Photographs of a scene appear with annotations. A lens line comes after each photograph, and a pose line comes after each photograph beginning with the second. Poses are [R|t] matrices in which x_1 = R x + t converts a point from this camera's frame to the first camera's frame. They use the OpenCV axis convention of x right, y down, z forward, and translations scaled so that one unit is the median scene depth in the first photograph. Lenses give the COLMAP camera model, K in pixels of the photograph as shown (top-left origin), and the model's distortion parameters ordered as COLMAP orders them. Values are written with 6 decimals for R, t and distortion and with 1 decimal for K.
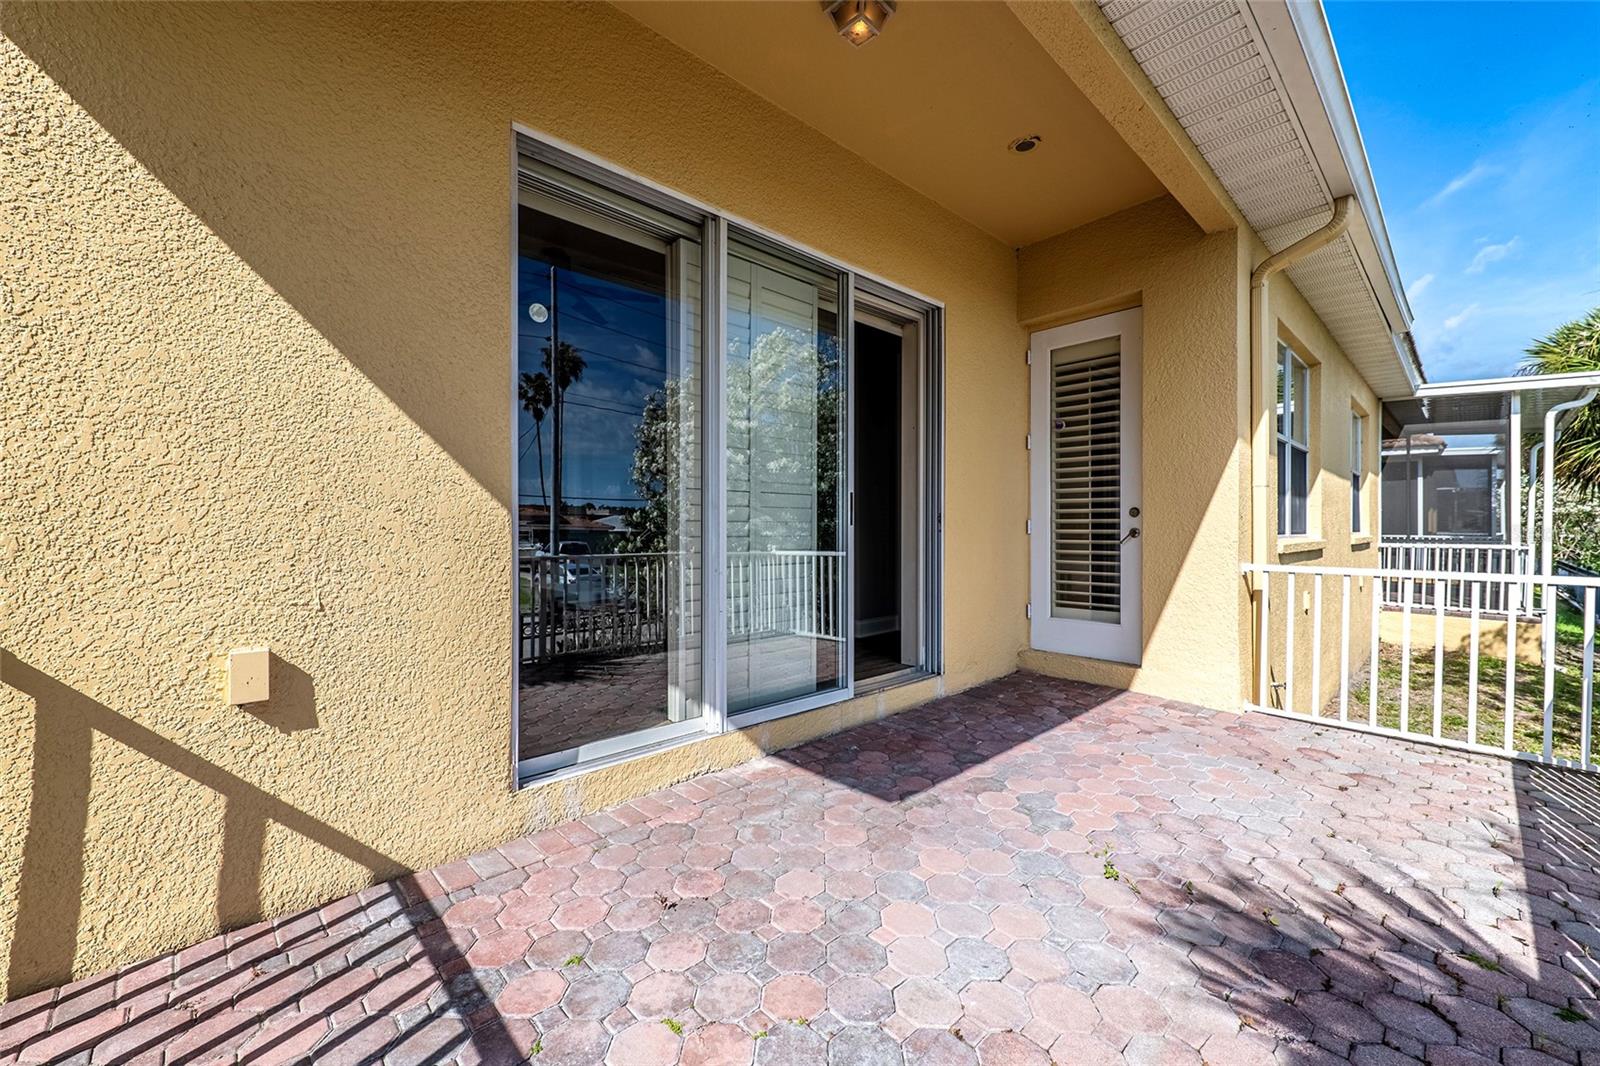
lens RADIAL K [[626.7, 0, 795.8], [0, 626.7, 538.1], [0, 0, 1]] dist [-0.000533, -0.000057]
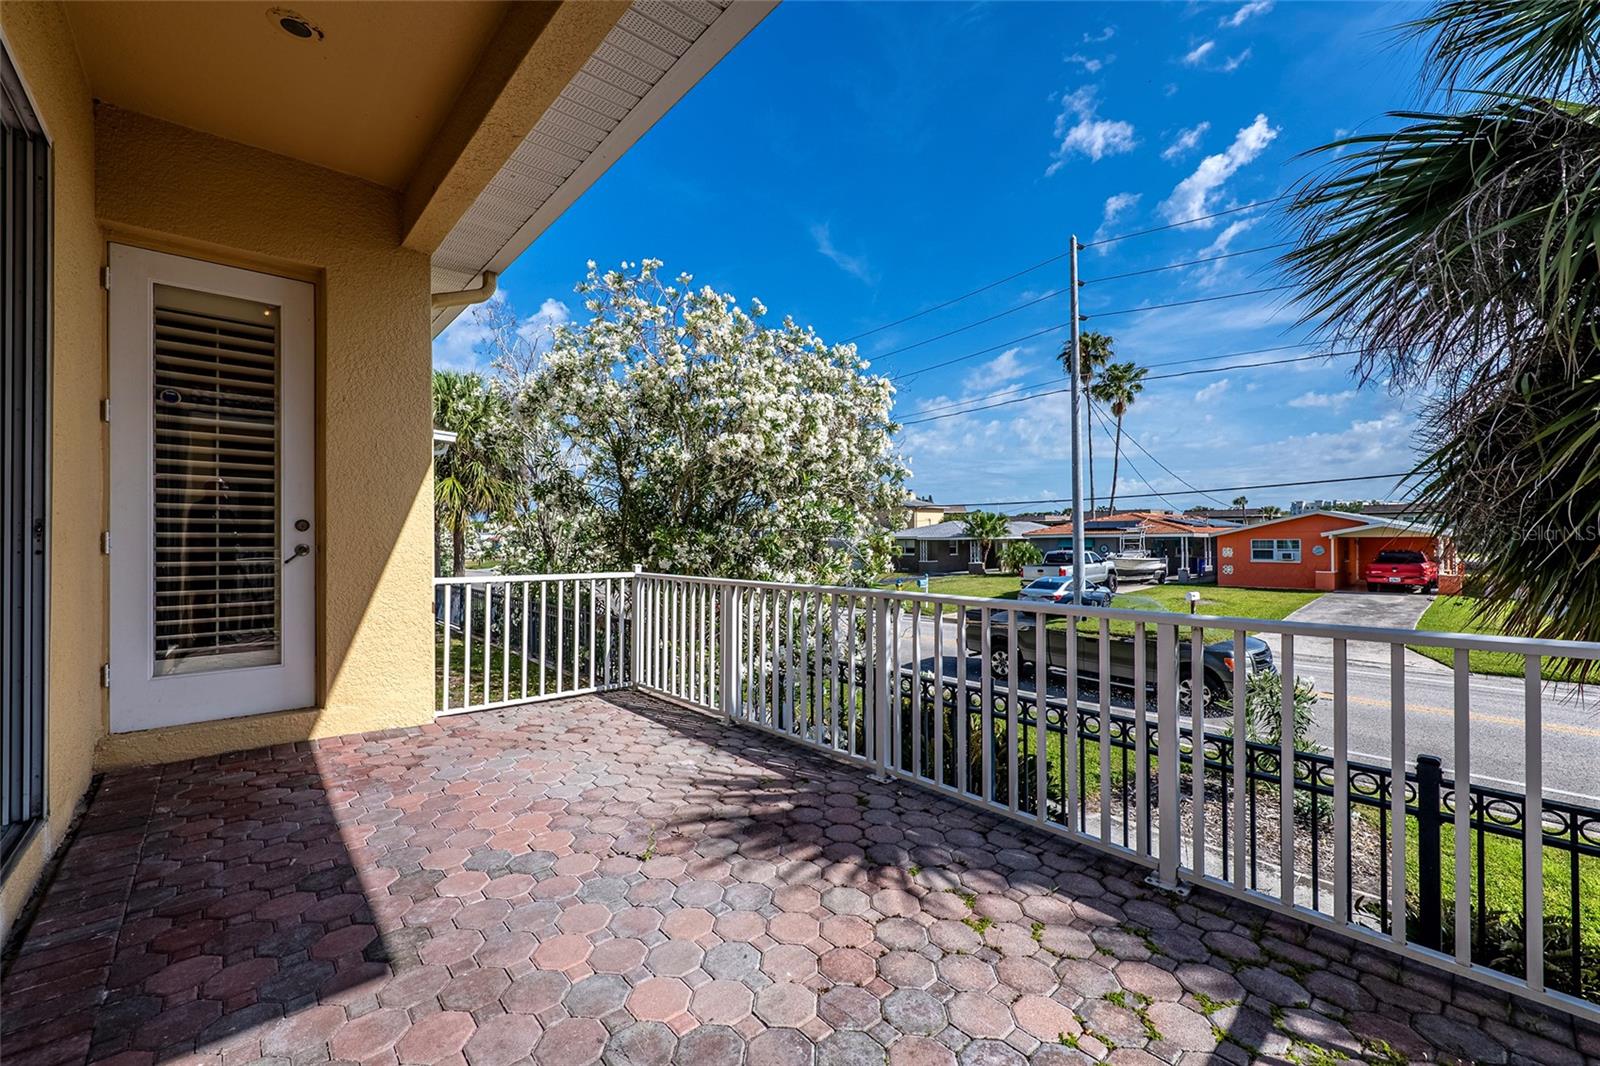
lens RADIAL K [[632.8, 0, 795.6], [0, 632.8, 535.6], [0, 0, 1]] dist [0.001742, 0.000111]
pose [[0.019974, 0.008934, 0.999761, -0.446368], [0.014839, 0.999847, -0.009232, -0.014872], [-0.999690, 0.015020, 0.019839, 0.500096]]
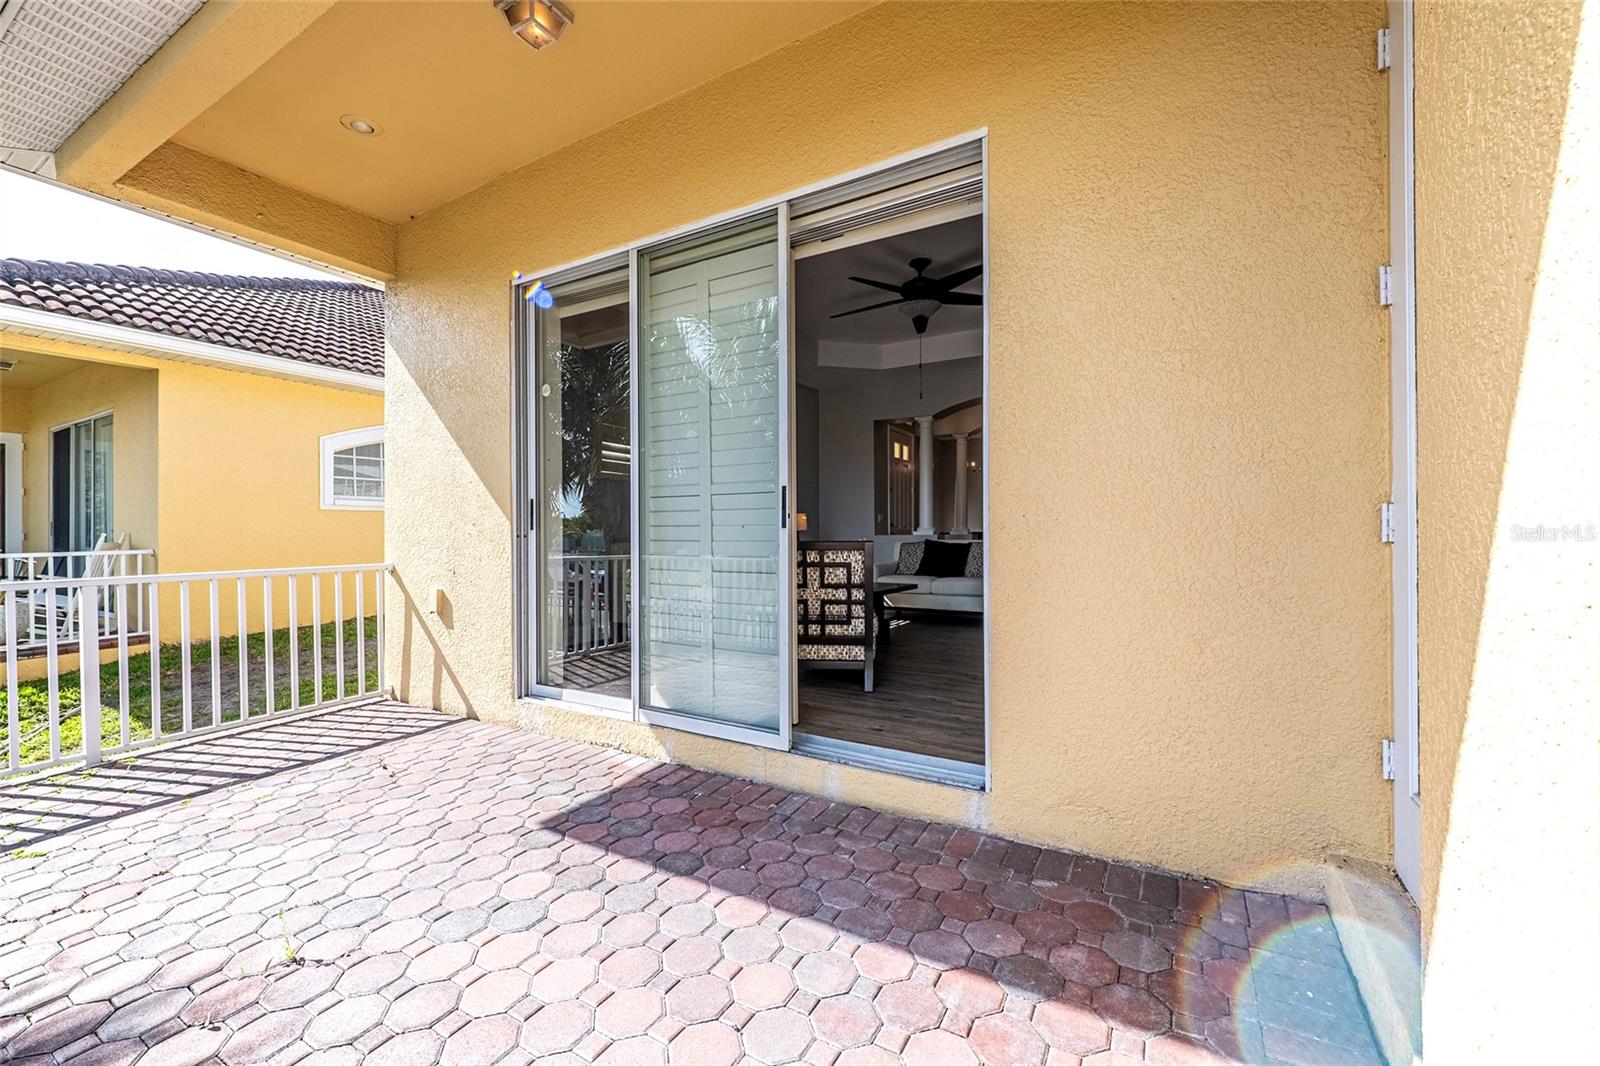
lens RADIAL K [[637.6, 0, 801.8], [0, 637.6, 534.7], [0, 0, 1]] dist [-0.000254, -0.000639]
pose [[0.295452, 0.002551, -0.955354, 1.070467], [-0.006860, 0.999976, 0.000549, -0.015323], [0.955333, 0.006391, 0.295463, 0.990386]]
